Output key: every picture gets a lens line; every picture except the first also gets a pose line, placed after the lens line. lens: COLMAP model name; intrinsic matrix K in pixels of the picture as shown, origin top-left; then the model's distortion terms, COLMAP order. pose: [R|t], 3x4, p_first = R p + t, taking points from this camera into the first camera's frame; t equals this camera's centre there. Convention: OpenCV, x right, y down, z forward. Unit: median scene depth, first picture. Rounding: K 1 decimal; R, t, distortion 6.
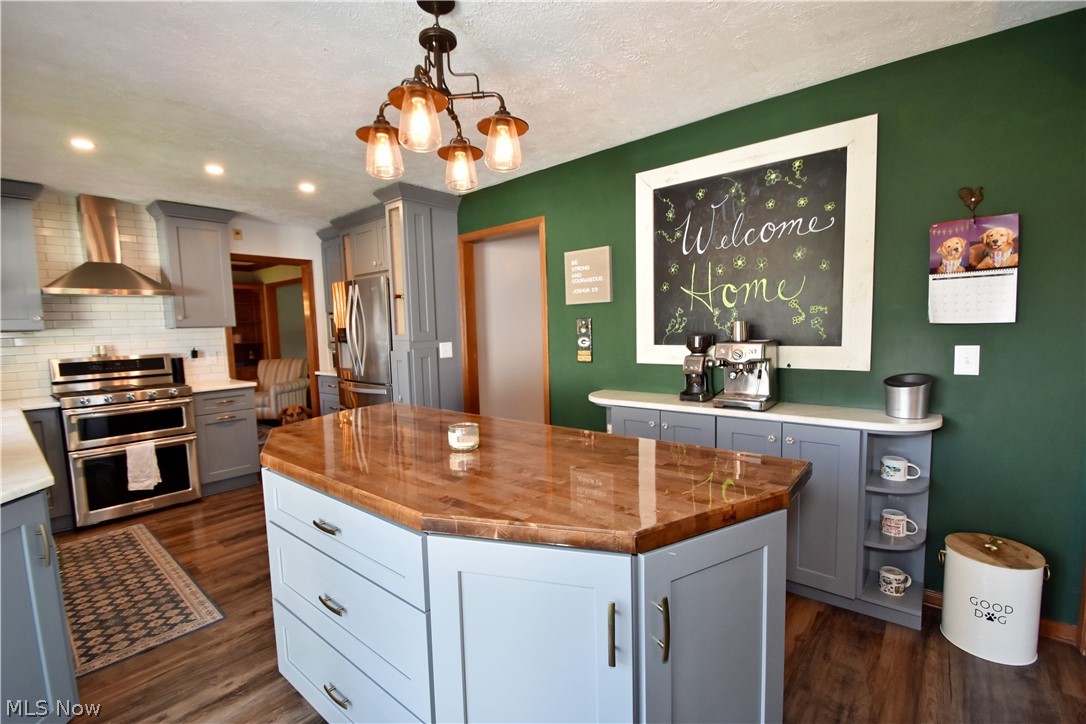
lens RADIAL K [[472.9, 0, 542.2], [0, 472.9, 367.6], [0, 0, 1]] dist [-0.000774, -0.009830]
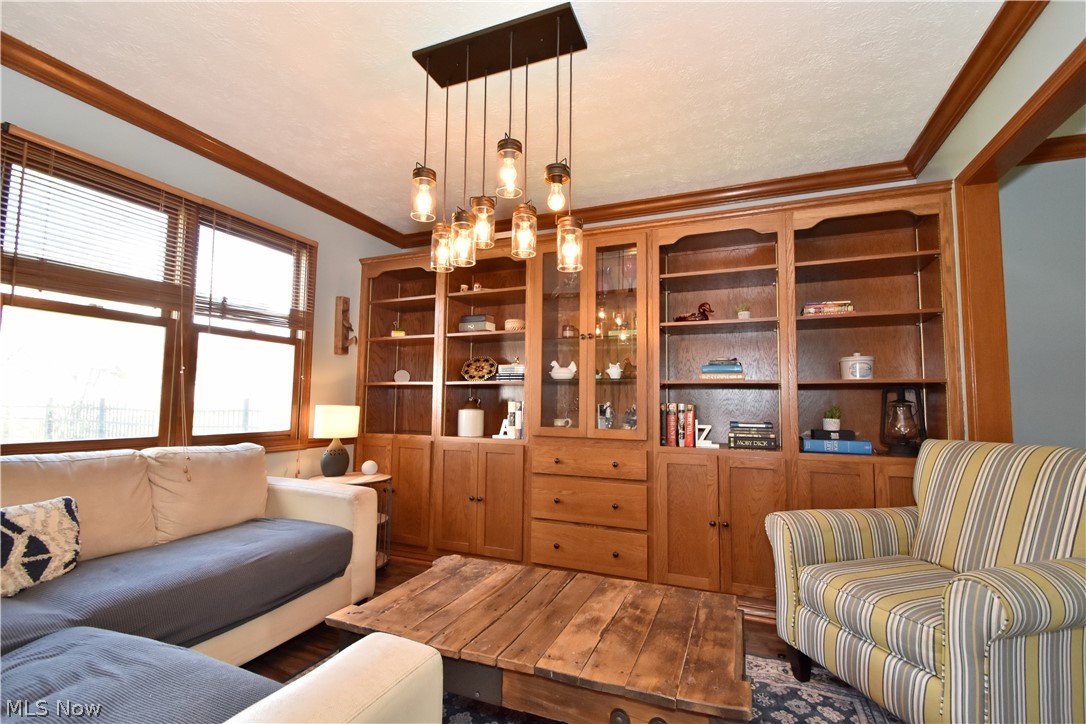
lens RADIAL K [[472.9, 0, 542.2], [0, 472.9, 367.6], [0, 0, 1]] dist [-0.000774, -0.009830]
pose [[0.287899, -0.041073, -0.956780, -0.380870], [-0.103707, 0.991867, -0.073785, -0.013799], [0.952029, 0.120467, 0.281298, 0.678367]]
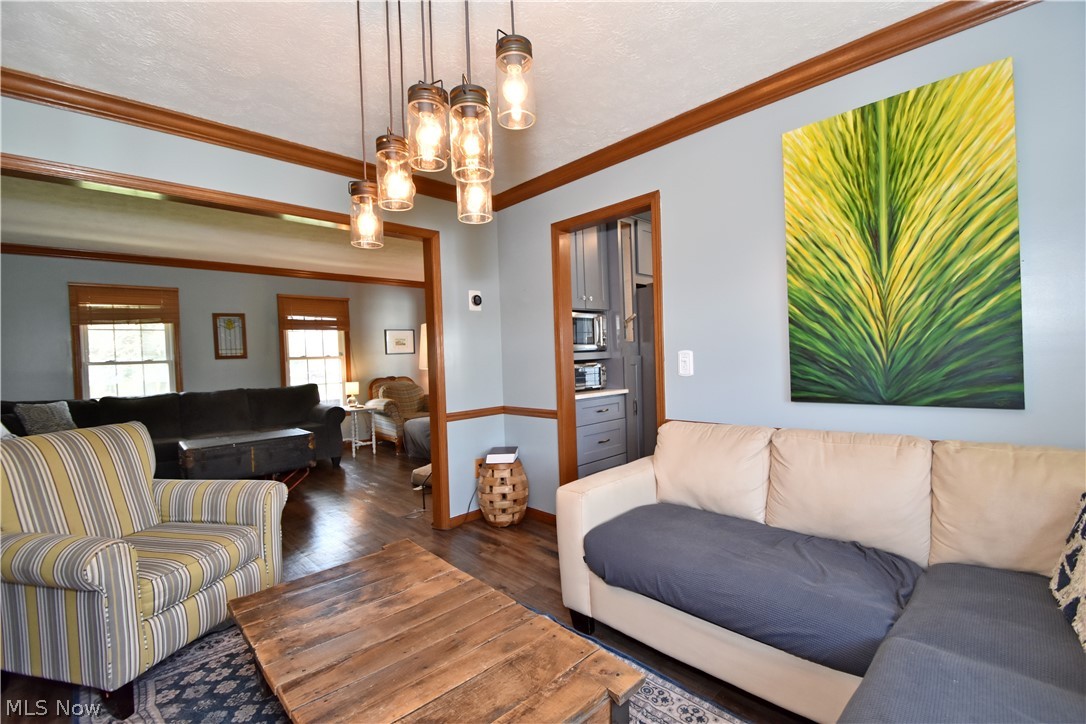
lens RADIAL K [[472.9, 0, 542.2], [0, 472.9, 367.6], [0, 0, 1]] dist [-0.000774, -0.009830]
pose [[0.113888, 0.002950, 0.993489, -0.814656], [0.113818, 0.993373, -0.015997, -0.019012], [-0.986952, 0.114898, 0.112798, 0.662286]]
